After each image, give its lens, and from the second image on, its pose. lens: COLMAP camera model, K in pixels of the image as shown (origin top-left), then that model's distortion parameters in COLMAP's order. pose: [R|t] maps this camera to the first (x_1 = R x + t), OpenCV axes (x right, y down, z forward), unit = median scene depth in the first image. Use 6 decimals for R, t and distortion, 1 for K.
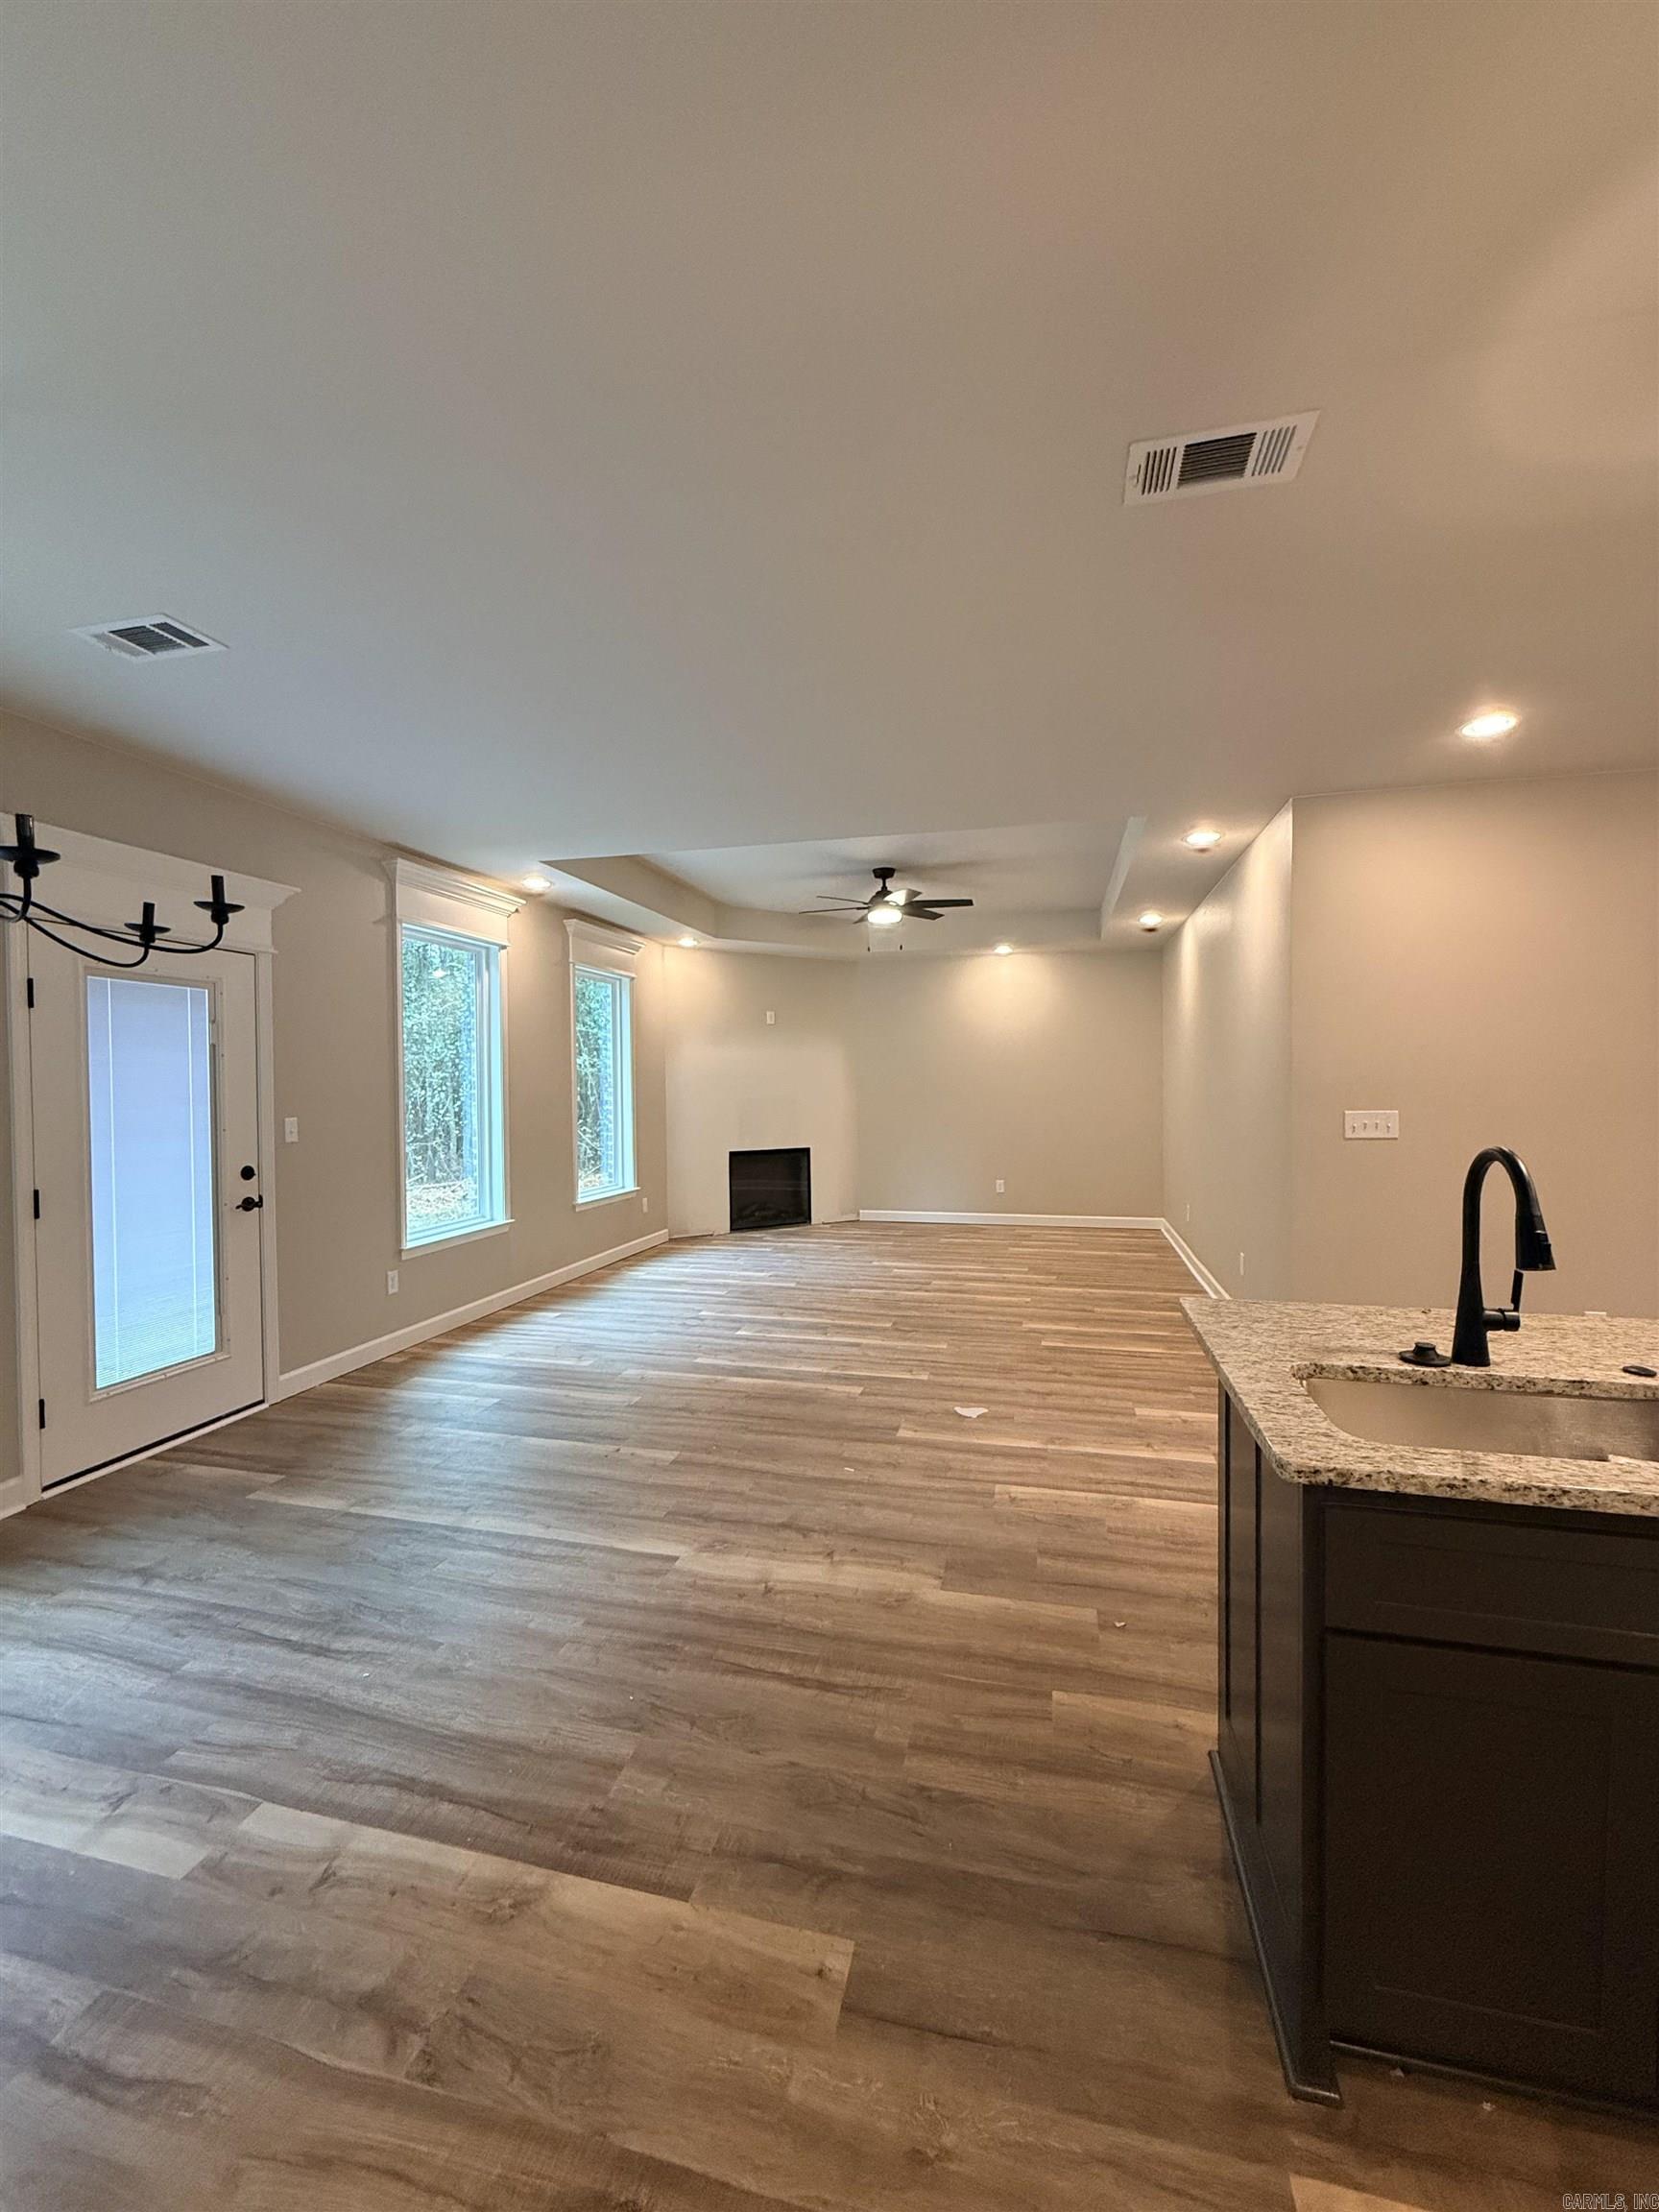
lens RADIAL K [[874.9, 0, 837.6], [0, 874.9, 1109.7], [0, 0, 1]] dist [0.000413, 0.000216]
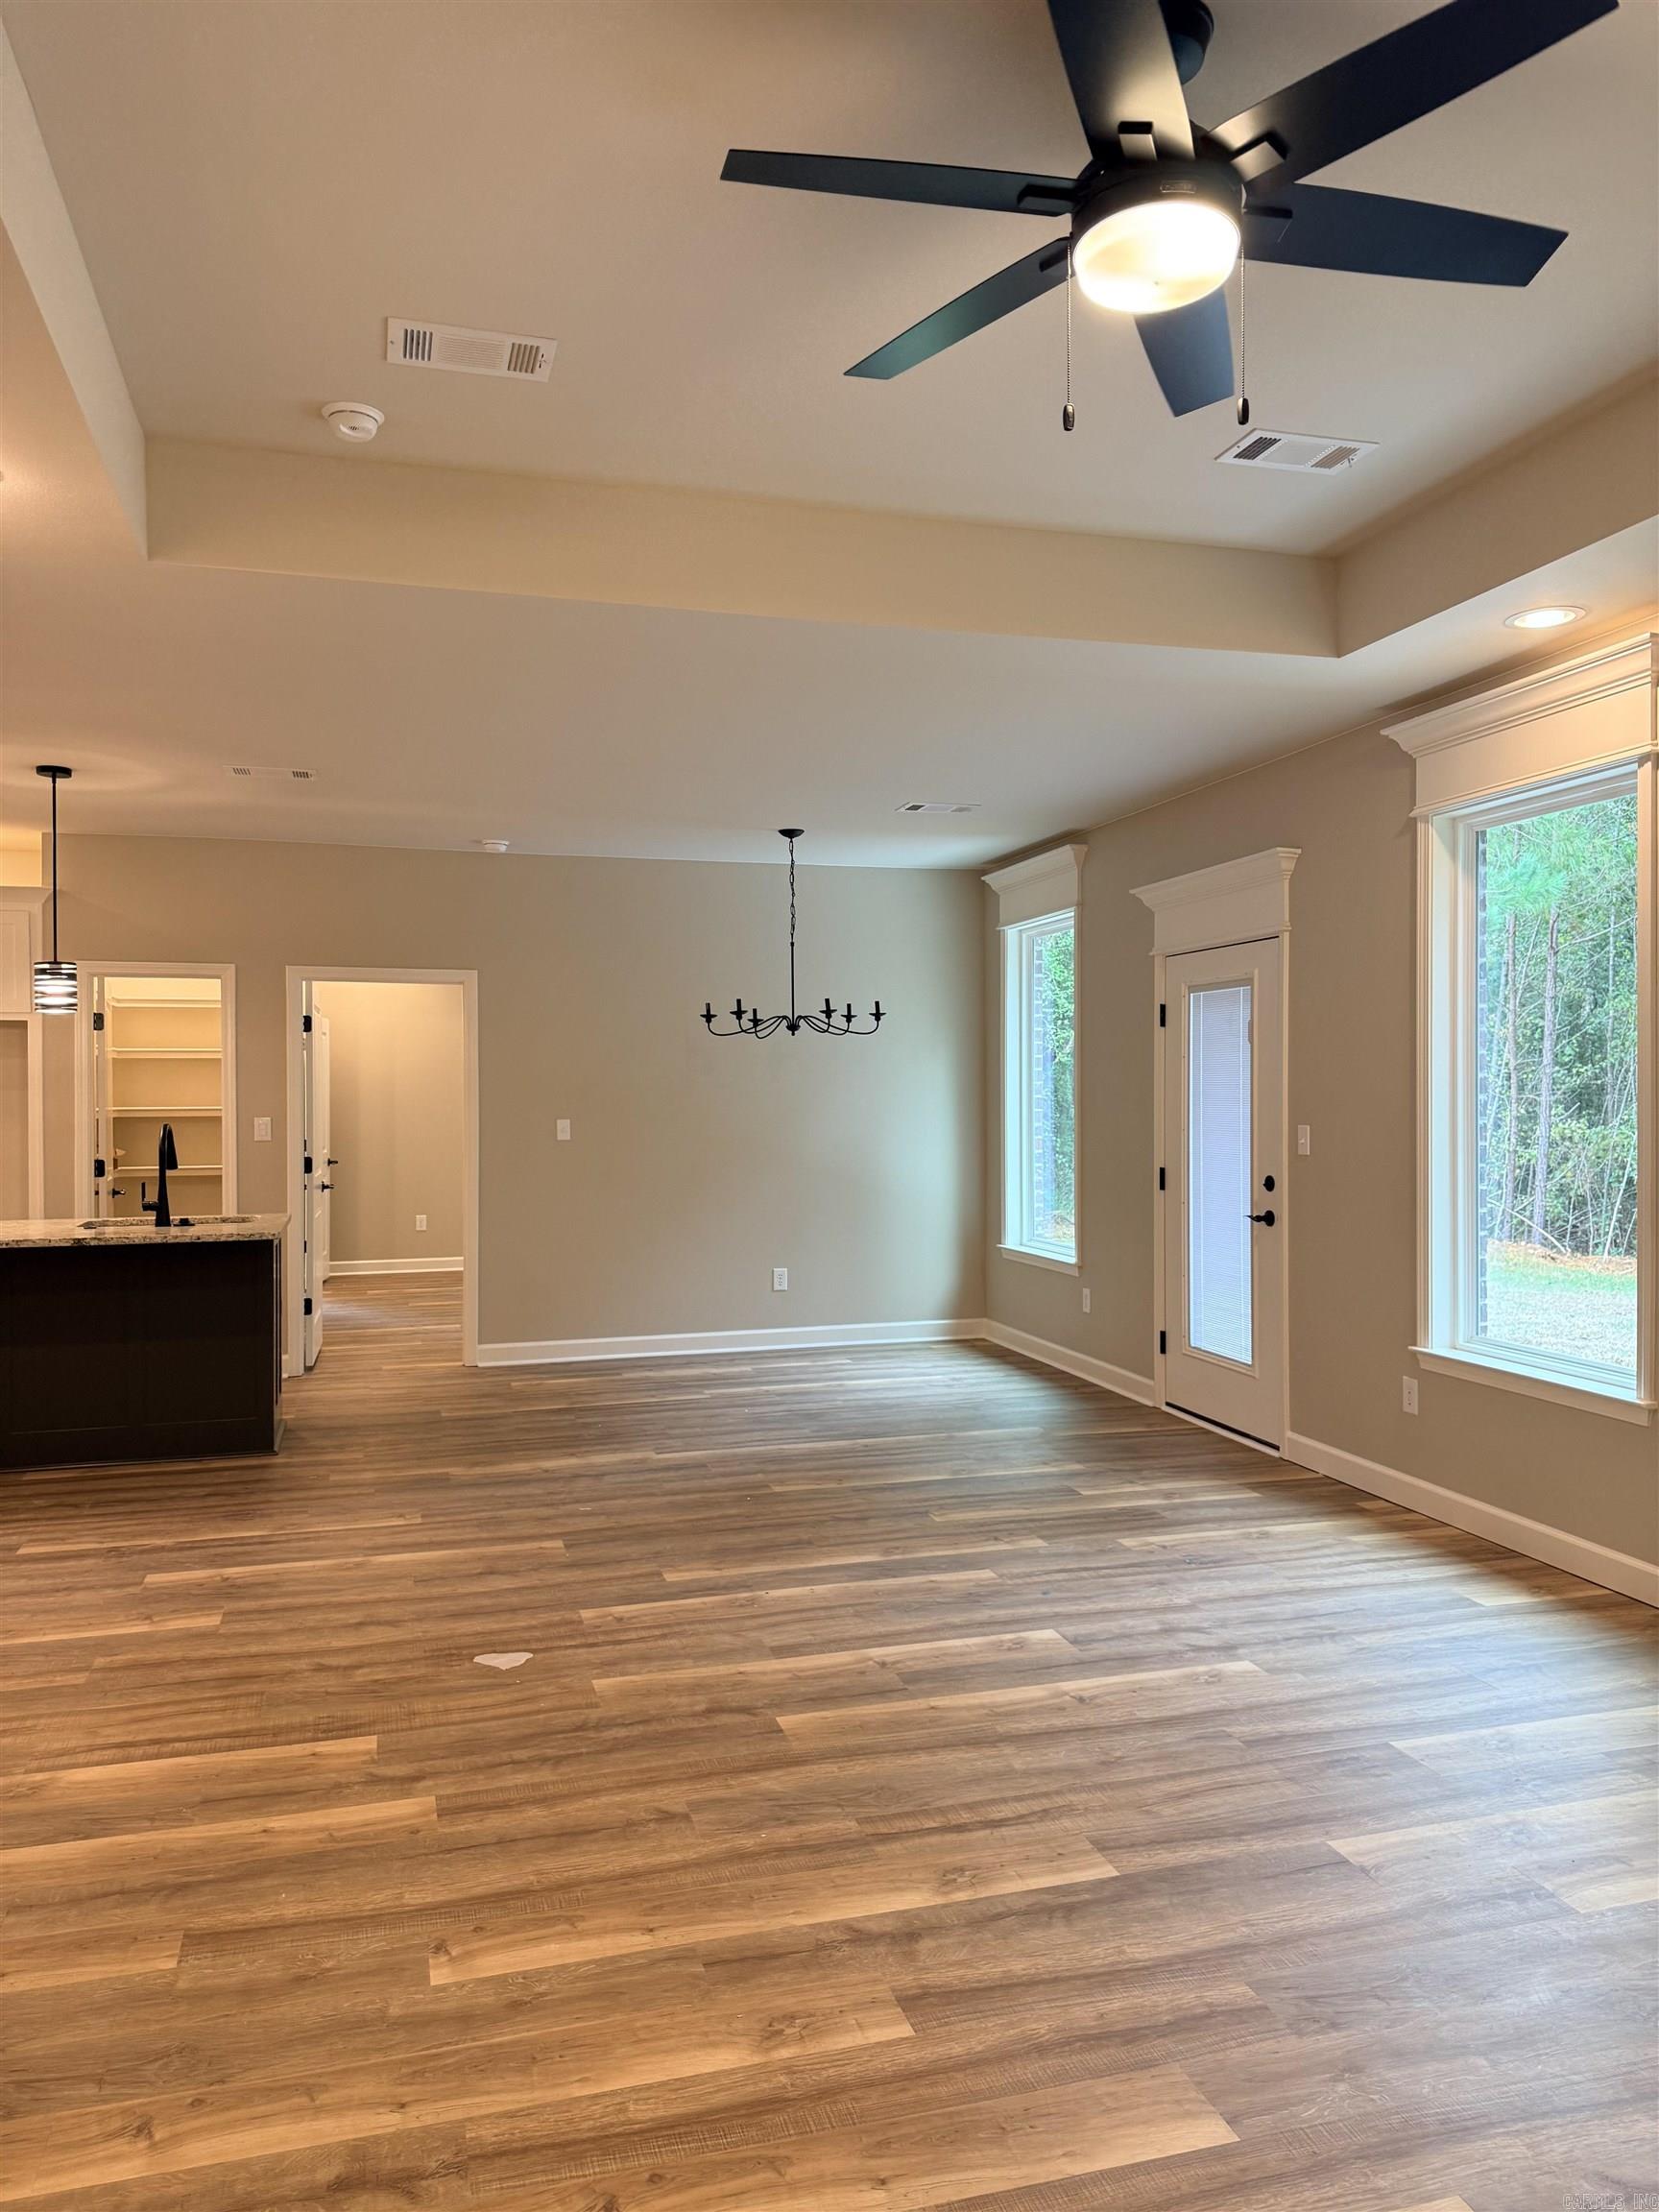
lens RADIAL K [[1572.6, 0, 850.4], [0, 1572.6, 1096.4], [0, 0, 1]] dist [0.010477, -0.010798]
pose [[-0.862297, 0.011298, -0.506277, 0.603358], [-0.004898, 0.999518, 0.030646, -0.076174], [0.506379, 0.028906, -0.861826, 2.548594]]
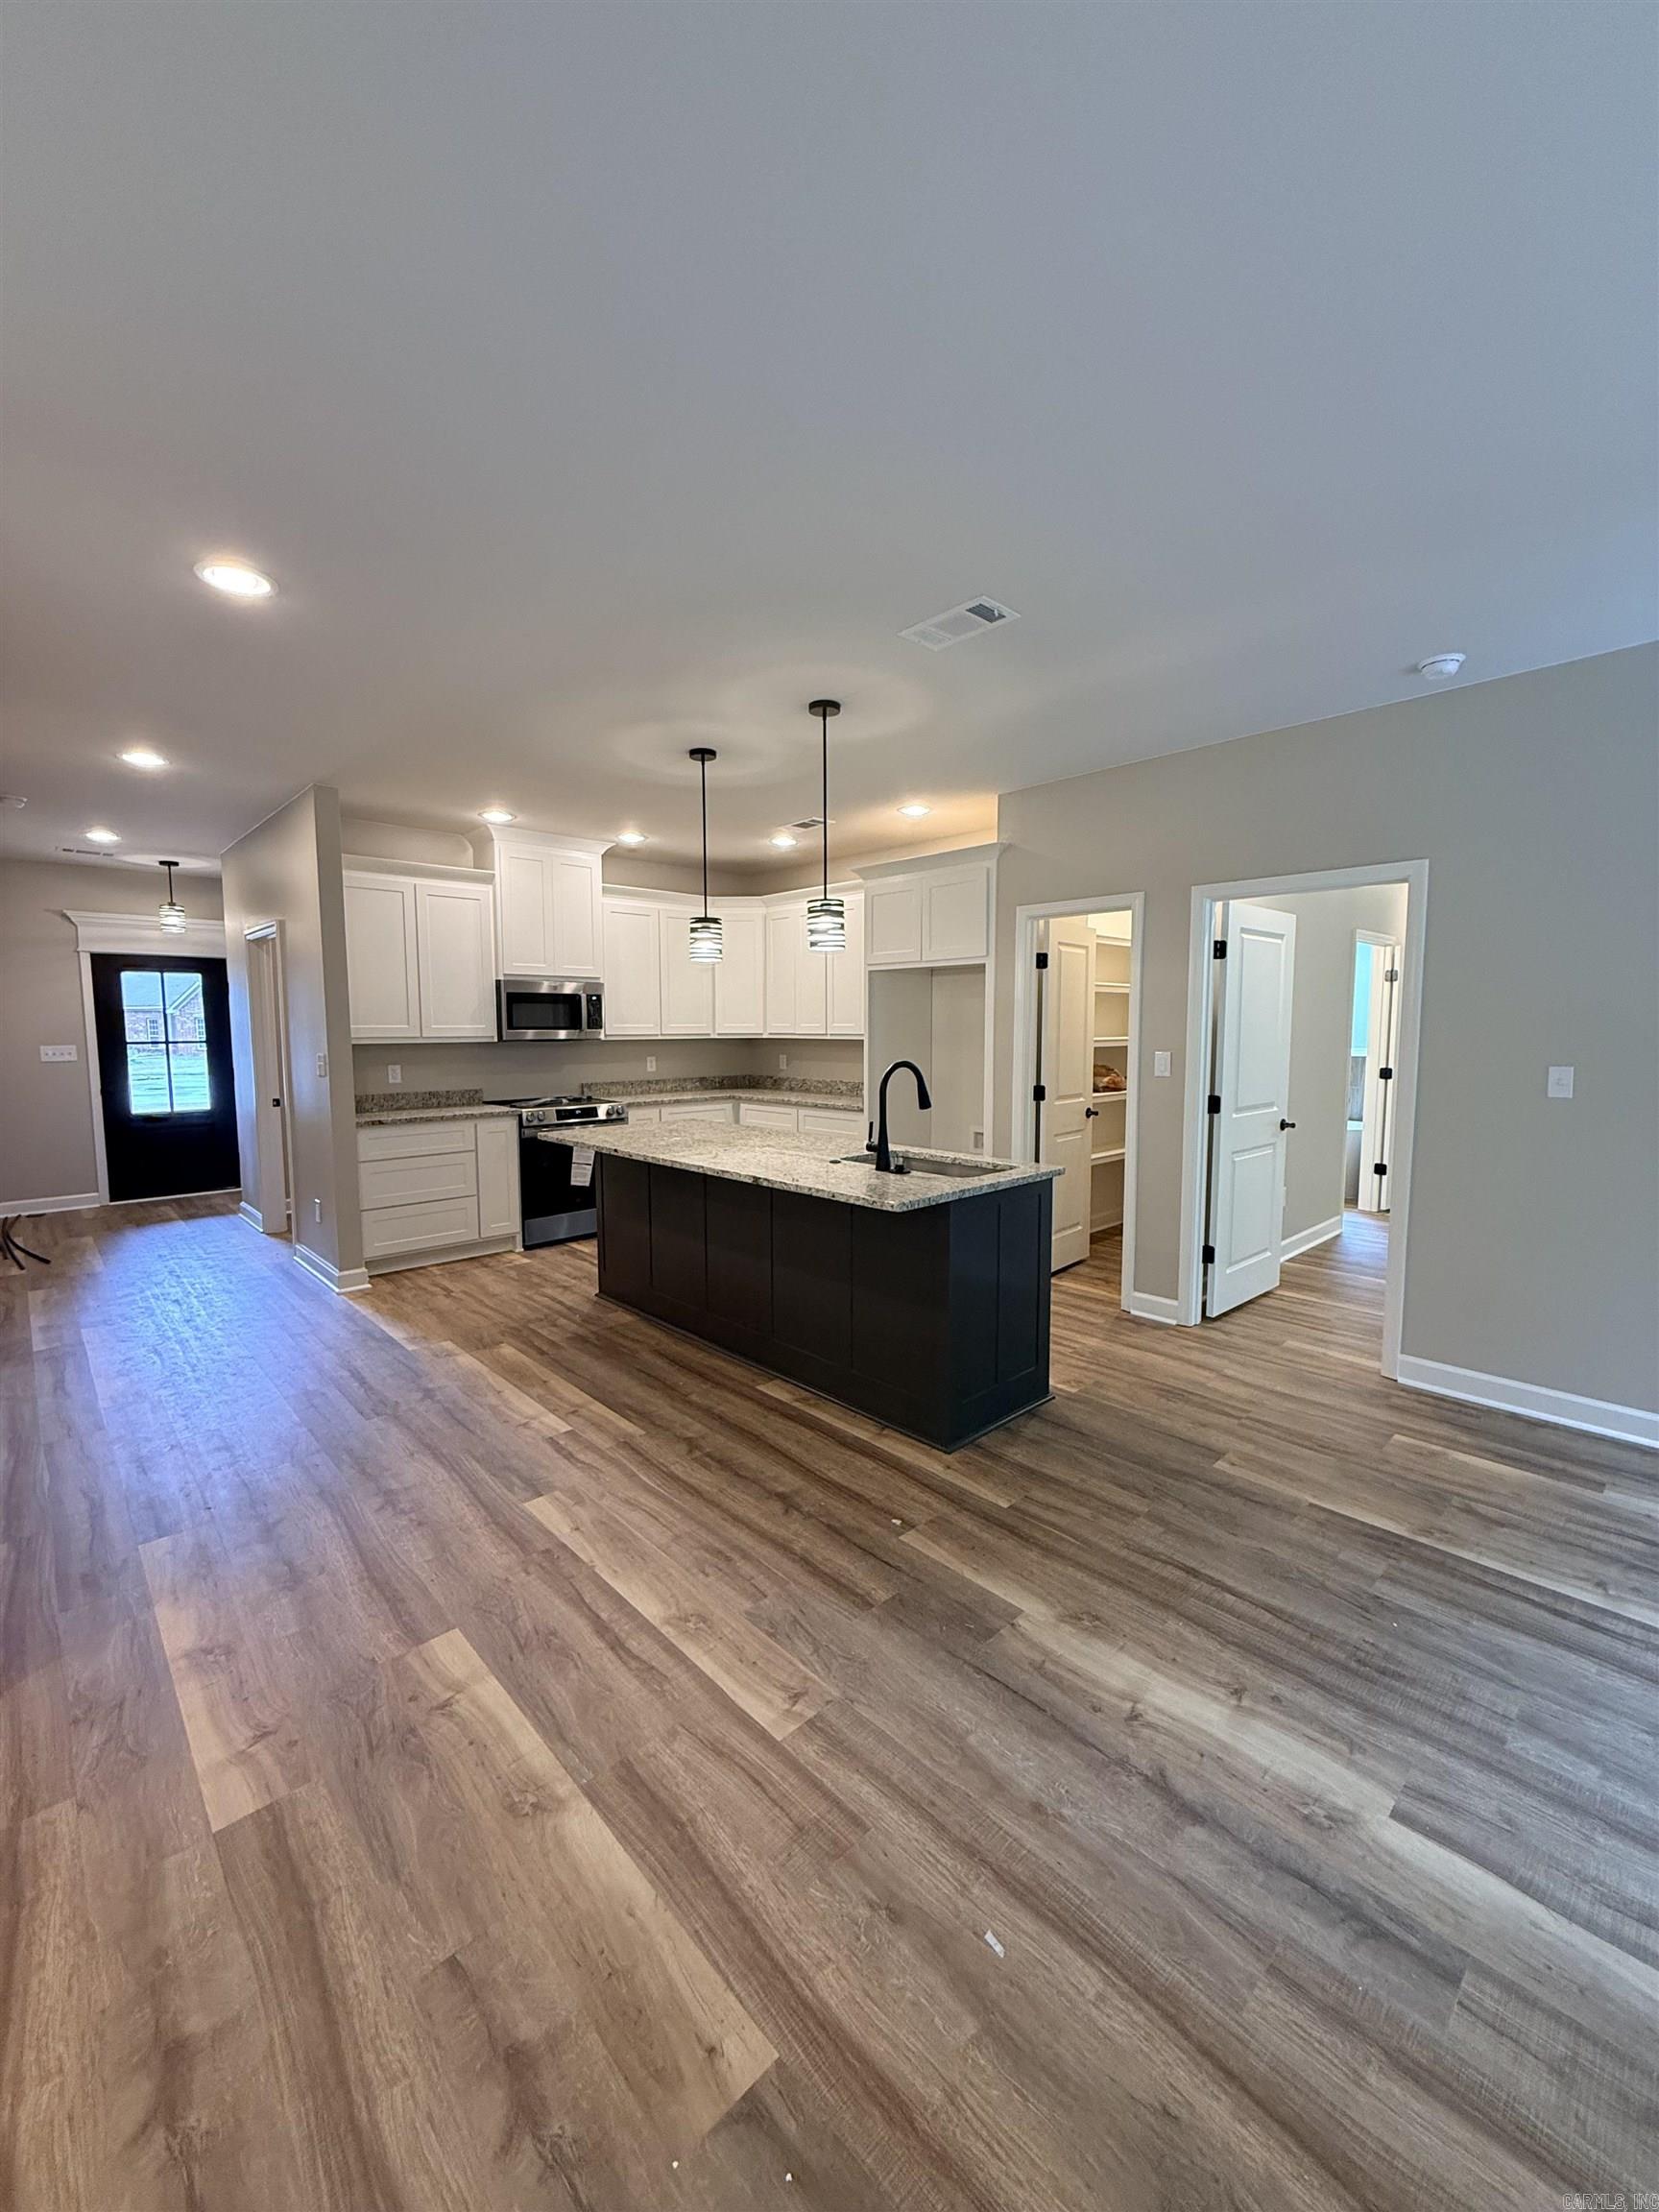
lens RADIAL K [[874.9, 0, 829.8], [0, 874.9, 1109.2], [0, 0, 1]] dist [0.000413, 0.000216]
pose [[-0.836508, -0.043360, 0.546236, -0.135017], [0.025548, 0.992694, 0.117924, -0.046159], [-0.547358, 0.112600, -0.829289, 1.348181]]
